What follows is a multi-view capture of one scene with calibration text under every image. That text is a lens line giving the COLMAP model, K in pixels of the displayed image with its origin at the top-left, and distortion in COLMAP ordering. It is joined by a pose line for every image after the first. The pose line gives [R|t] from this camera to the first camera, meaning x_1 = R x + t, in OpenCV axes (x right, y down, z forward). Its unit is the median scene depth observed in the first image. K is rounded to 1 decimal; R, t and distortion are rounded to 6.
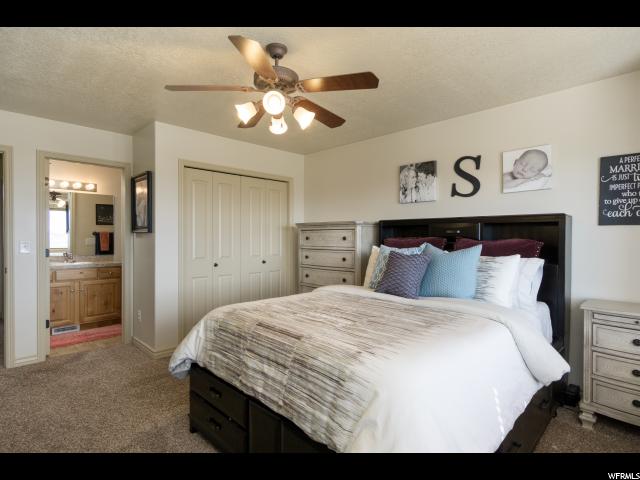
lens RADIAL K [[342.6, 0, 320.2], [0, 342.6, 240.6], [0, 0, 1]] dist [-0.007700, 0.005735]
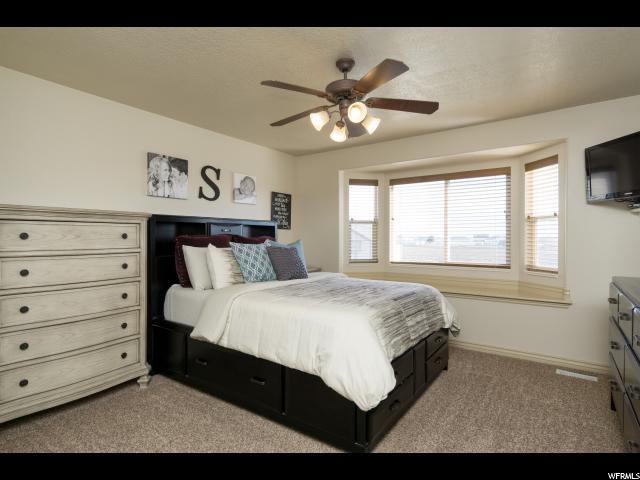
lens RADIAL K [[342.6, 0, 320.2], [0, 342.6, 237.5], [0, 0, 1]] dist [-0.007700, 0.005735]
pose [[-0.180324, -0.005797, 0.983590, -0.778018], [0.005871, 0.999958, 0.006970, -0.007049], [-0.983590, 0.007032, -0.180282, 0.821615]]
